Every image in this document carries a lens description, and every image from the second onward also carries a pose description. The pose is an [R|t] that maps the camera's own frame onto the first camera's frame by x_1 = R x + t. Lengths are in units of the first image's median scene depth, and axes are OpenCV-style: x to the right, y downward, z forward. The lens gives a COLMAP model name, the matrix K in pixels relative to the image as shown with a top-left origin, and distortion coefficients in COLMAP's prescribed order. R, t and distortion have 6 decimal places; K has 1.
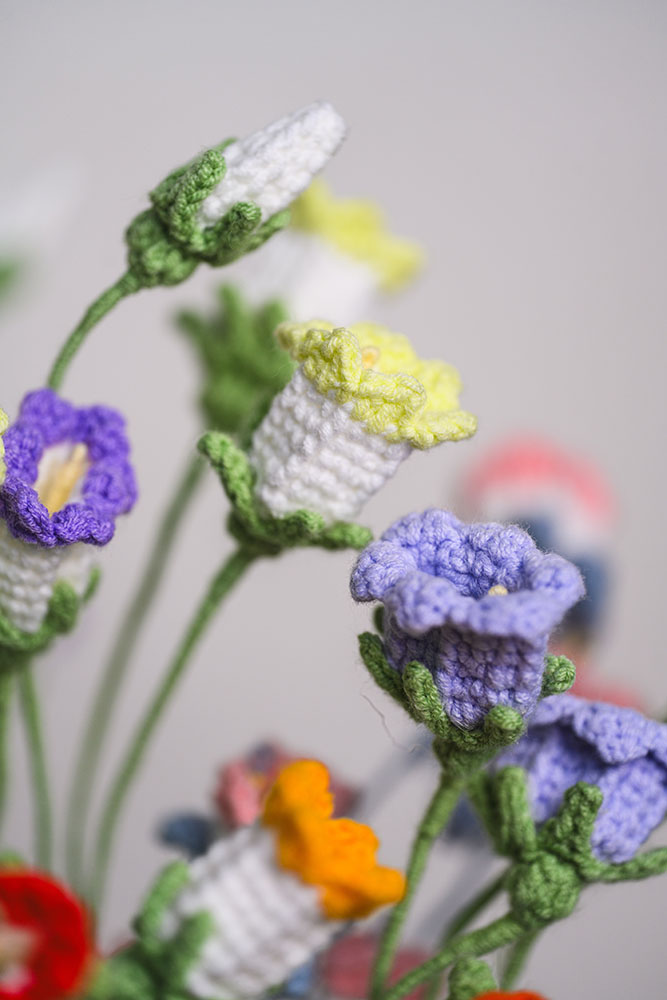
lens RADIAL K [[3125.8, 0, 333.2], [0, 3125.8, 499.9], [0, 0, 1]] dist [0.108852, 0.000000]
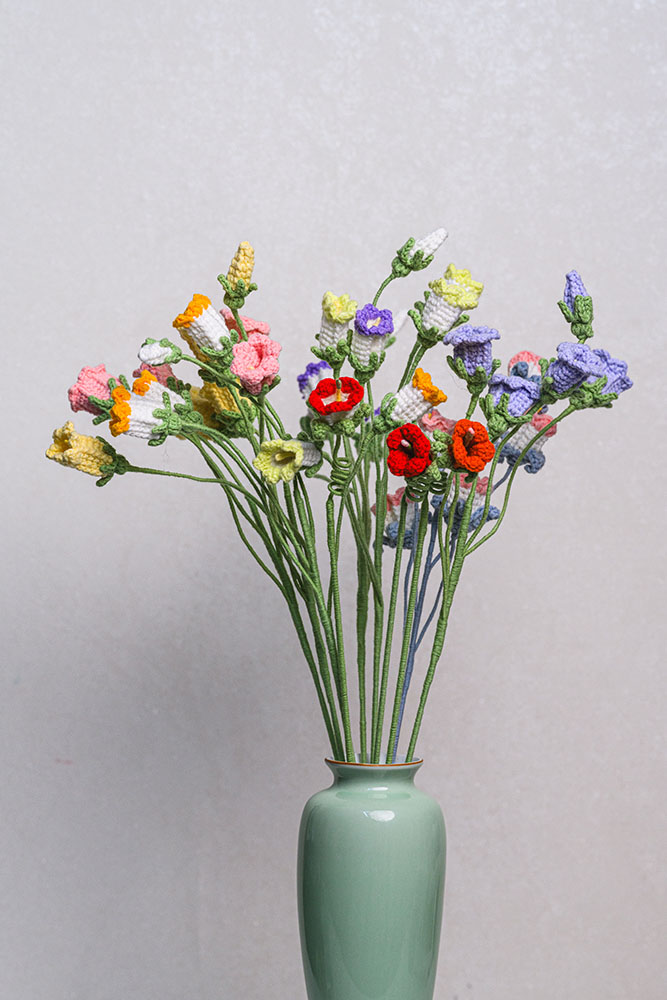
lens RADIAL K [[3125.8, 0, 333.5], [0, 3125.8, 500.0], [0, 0, 1]] dist [0.108852, 0.000000]
pose [[0.975241, -0.027487, -0.219430, 0.706945], [-0.031147, 0.965282, -0.259348, 1.207642], [0.218941, 0.259761, 0.940526, -2.584310]]
